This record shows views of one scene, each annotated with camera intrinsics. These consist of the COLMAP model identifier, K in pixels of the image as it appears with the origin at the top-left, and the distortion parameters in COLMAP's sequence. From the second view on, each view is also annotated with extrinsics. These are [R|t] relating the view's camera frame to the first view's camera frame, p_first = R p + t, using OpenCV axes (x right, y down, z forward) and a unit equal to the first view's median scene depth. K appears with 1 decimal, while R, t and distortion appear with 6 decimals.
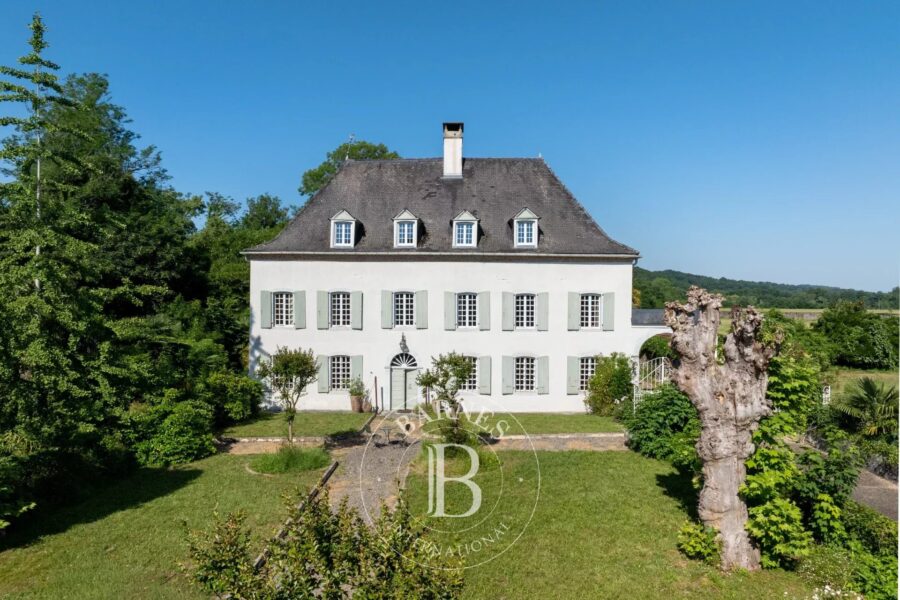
lens RADIAL K [[637.6, 0, 448.9], [0, 637.6, 301.3], [0, 0, 1]] dist [-0.036933, 0.003355]
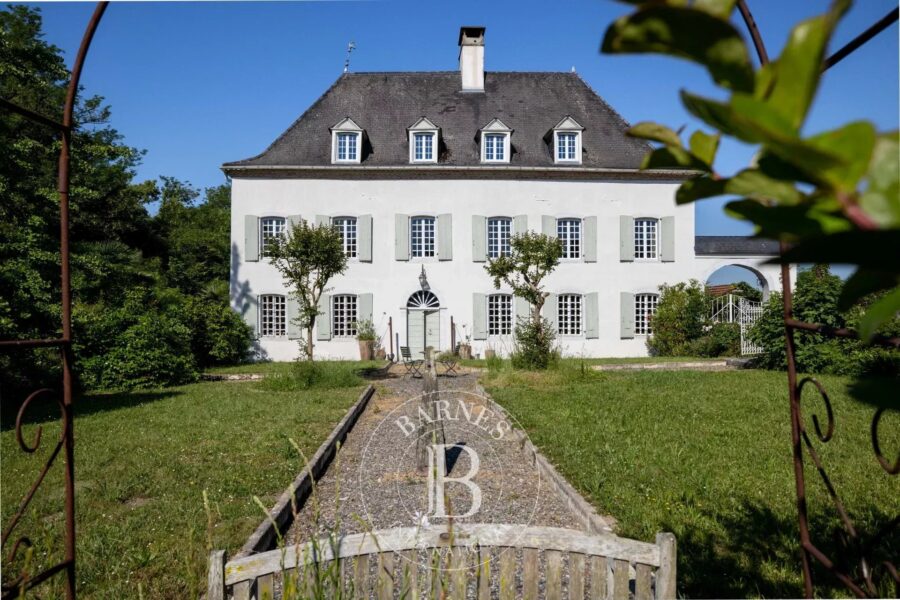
lens RADIAL K [[637.6, 0, 454.3], [0, 637.6, 295.0], [0, 0, 1]] dist [-0.036933, 0.003355]
pose [[0.997002, -0.006236, 0.077124, -0.093806], [0.008989, 0.999333, -0.035405, 0.115439], [-0.076852, 0.035992, 0.996393, 0.183996]]
